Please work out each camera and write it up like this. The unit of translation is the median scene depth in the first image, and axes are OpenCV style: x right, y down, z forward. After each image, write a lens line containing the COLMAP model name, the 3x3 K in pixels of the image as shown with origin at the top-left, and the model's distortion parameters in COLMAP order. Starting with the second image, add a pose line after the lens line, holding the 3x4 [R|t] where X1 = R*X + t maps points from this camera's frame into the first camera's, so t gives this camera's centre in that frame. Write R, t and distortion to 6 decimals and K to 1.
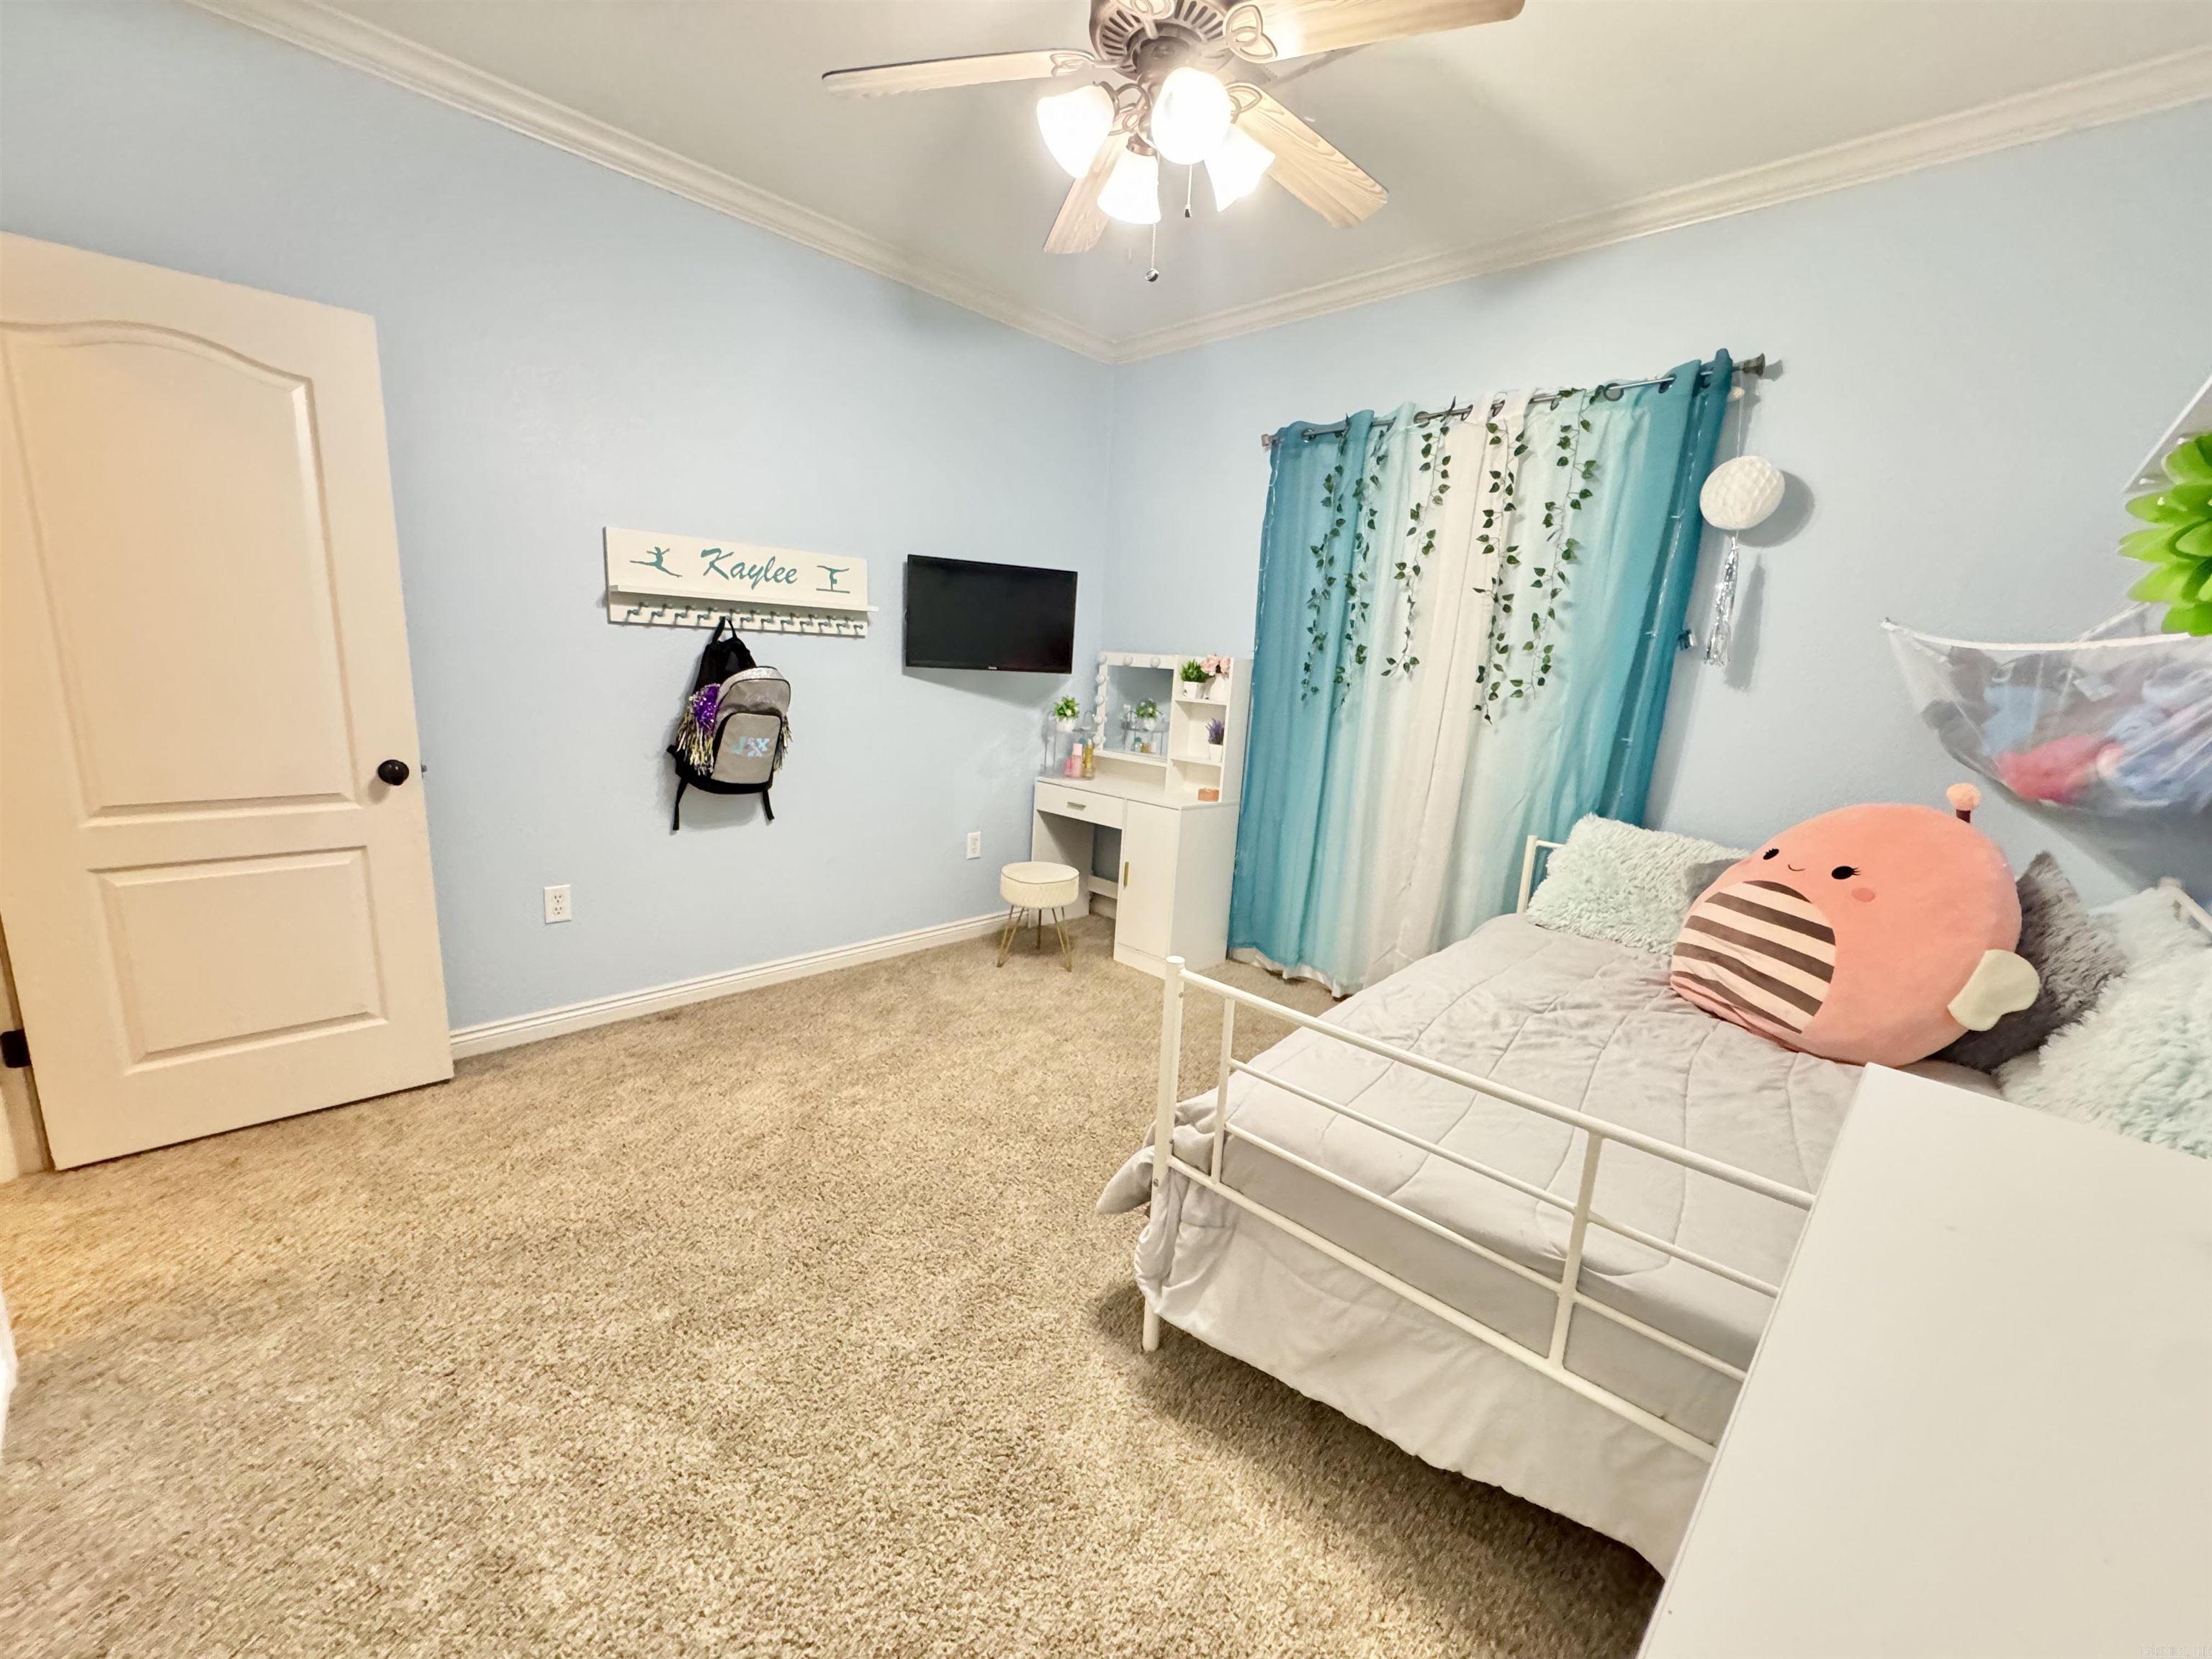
lens RADIAL K [[888.2, 0, 1116.0], [0, 888.2, 843.6], [0, 0, 1]] dist [-0.021000, 0.000055]
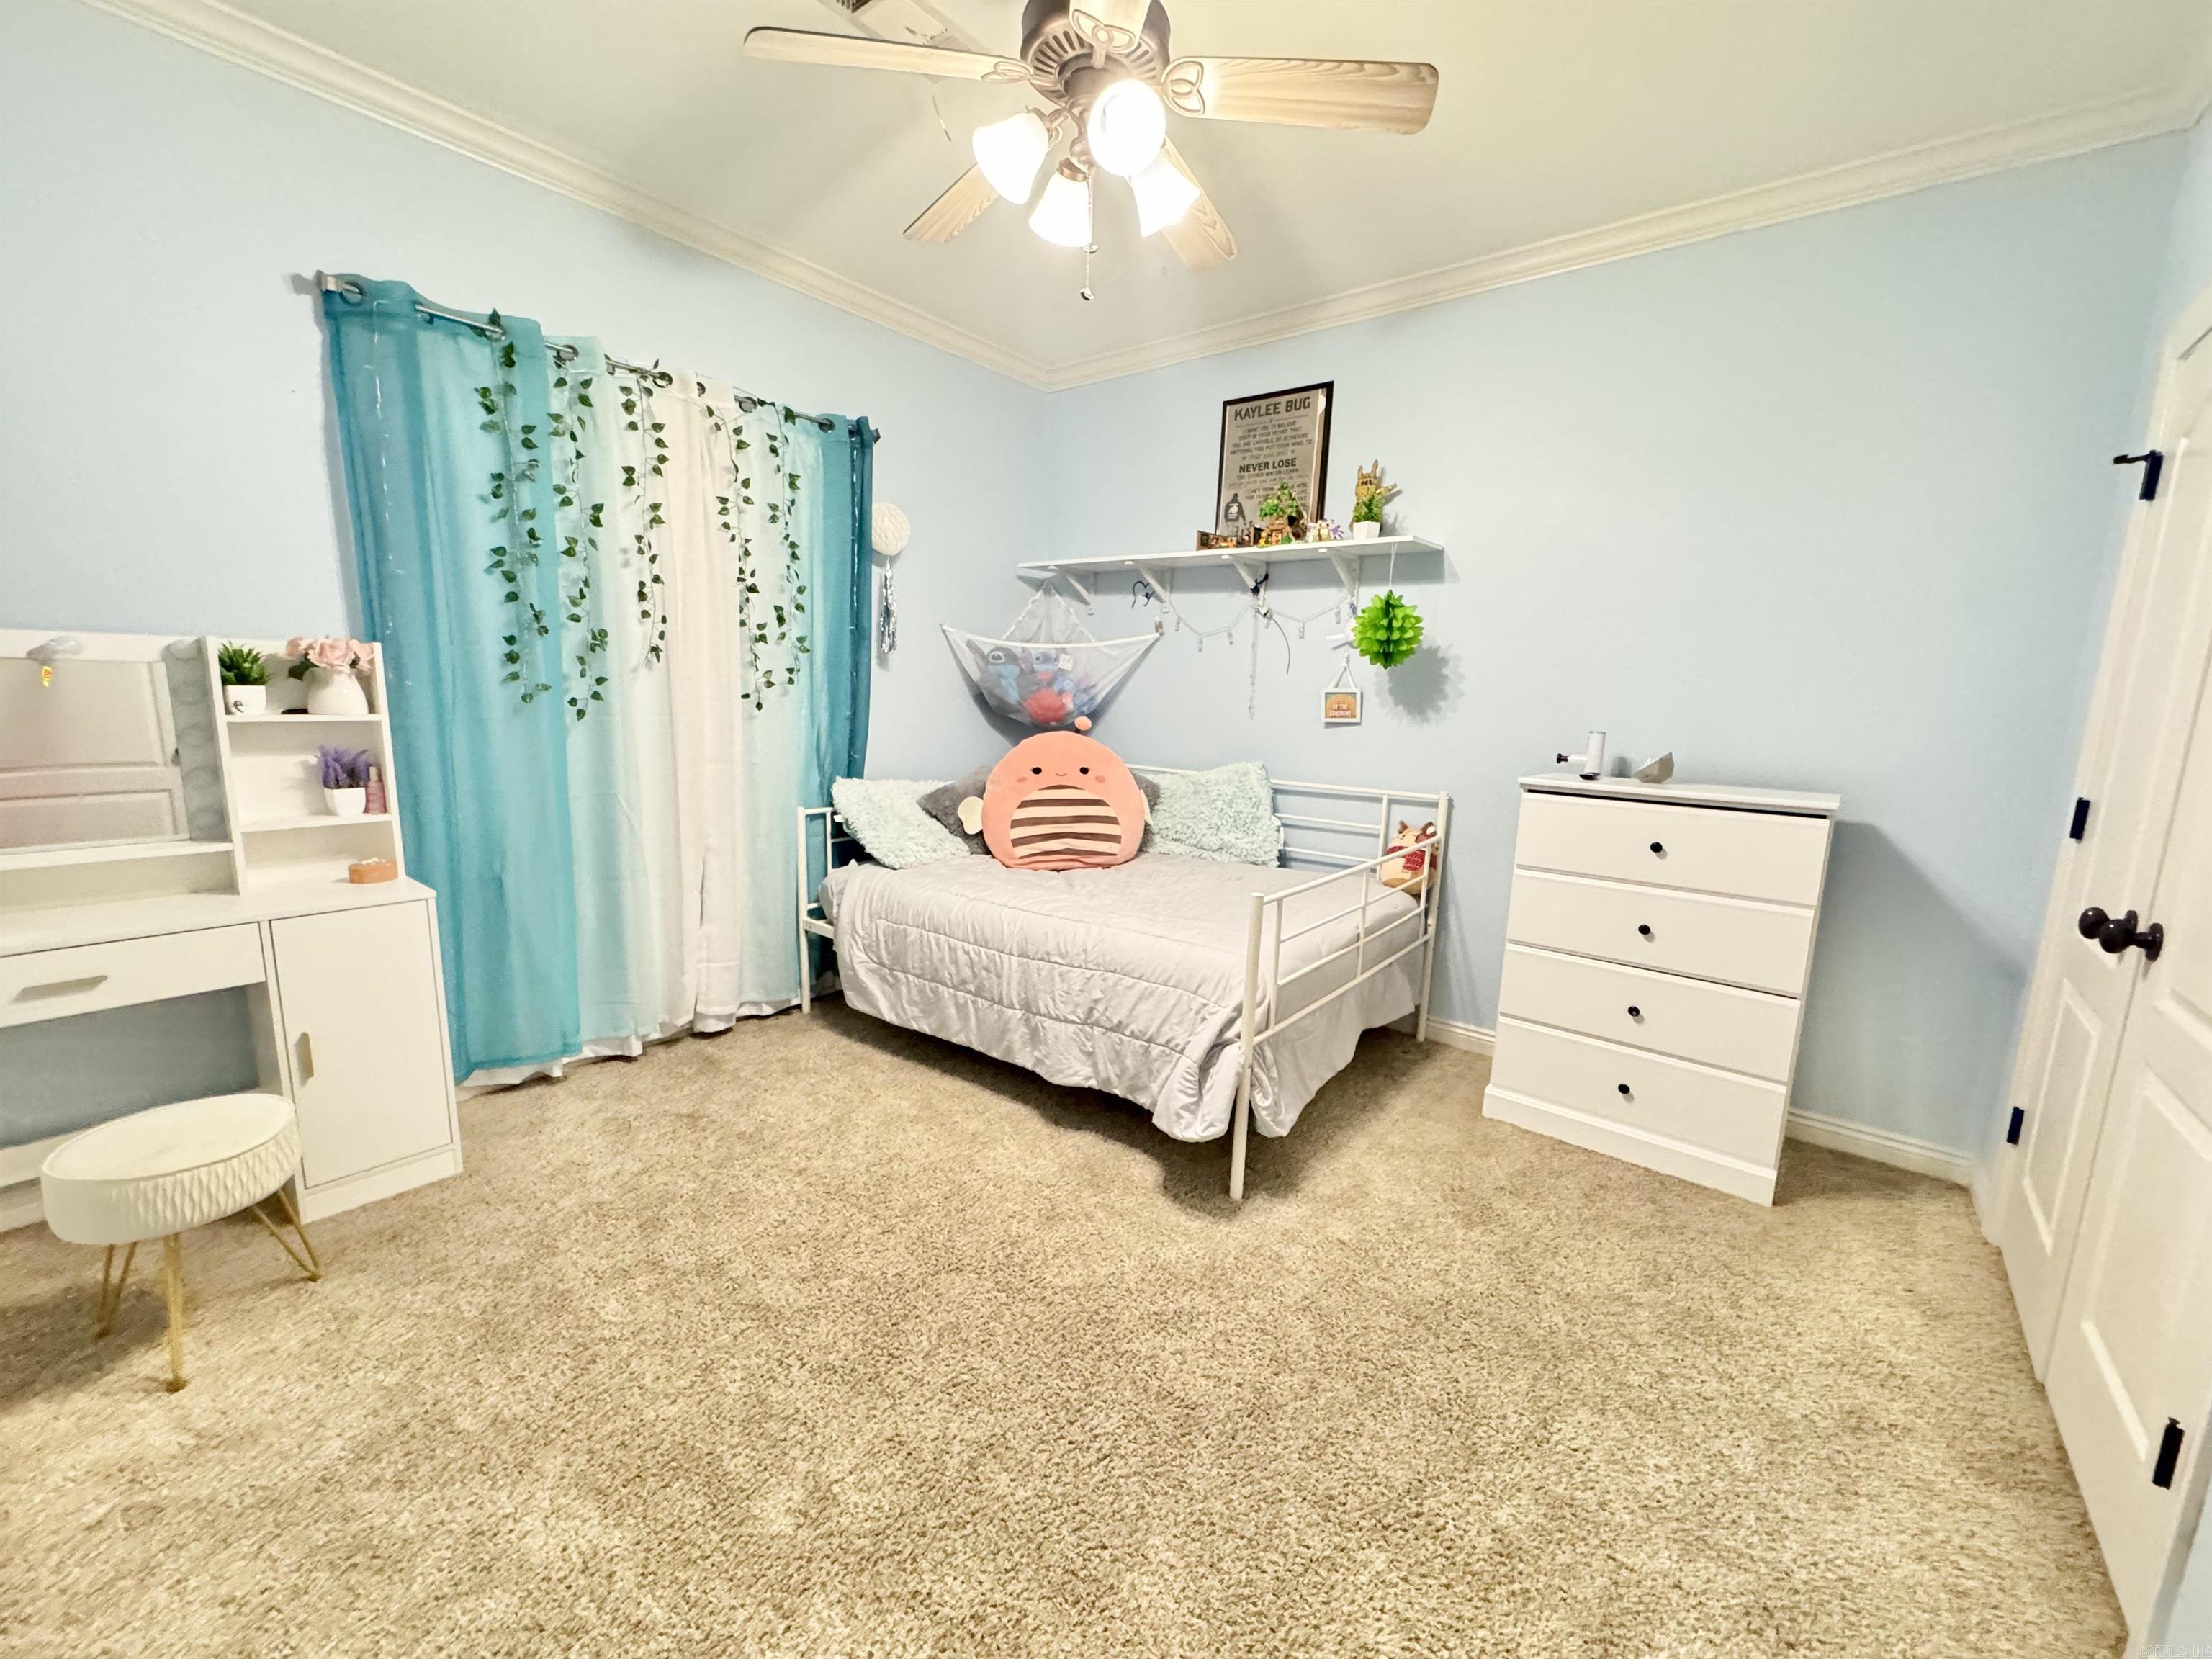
lens RADIAL K [[886.1, 0, 1107.3], [0, 886.1, 830.8], [0, 0, 1]] dist [-0.003525, 0.000411]
pose [[-0.087594, -0.218988, 0.971788, -0.659465], [0.168389, 0.958244, 0.231114, -0.173725], [-0.981821, 0.183883, -0.047061, 0.683522]]
